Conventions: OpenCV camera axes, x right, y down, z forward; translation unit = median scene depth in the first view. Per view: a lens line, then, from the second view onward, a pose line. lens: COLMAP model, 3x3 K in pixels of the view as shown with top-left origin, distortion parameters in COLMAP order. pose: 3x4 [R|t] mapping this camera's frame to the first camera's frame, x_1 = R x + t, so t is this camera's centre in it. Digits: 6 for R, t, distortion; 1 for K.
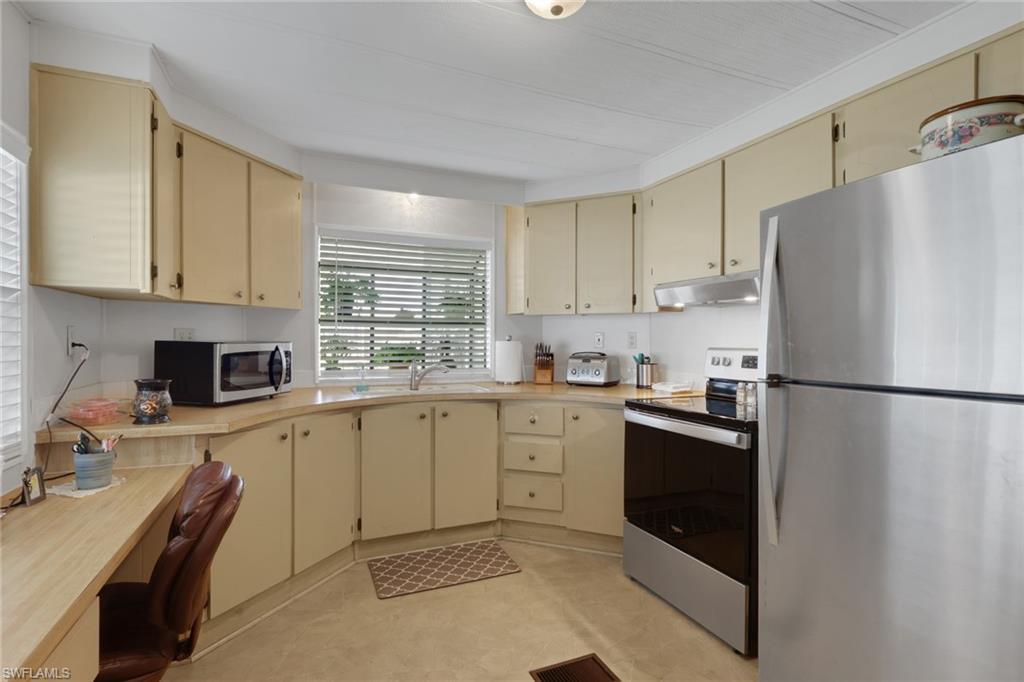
lens RADIAL K [[472.1, 0, 475.2], [0, 472.1, 352.2], [0, 0, 1]] dist [-0.002115, -0.000249]
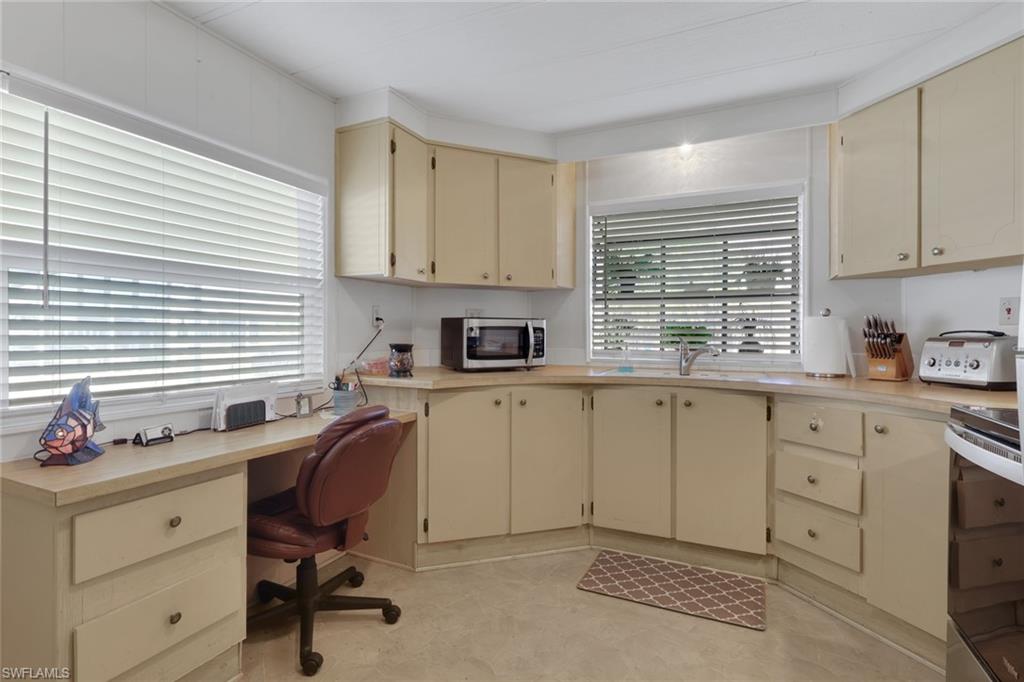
lens RADIAL K [[478.5, 0, 512.0], [0, 478.5, 341.0], [0, 0, 1]] dist [-0.001412, 0.000344]
pose [[0.696789, 0.014378, -0.717132, 0.315603], [-0.020342, 0.999793, 0.000280, 0.028585], [0.716988, 0.014393, 0.696937, 0.195624]]
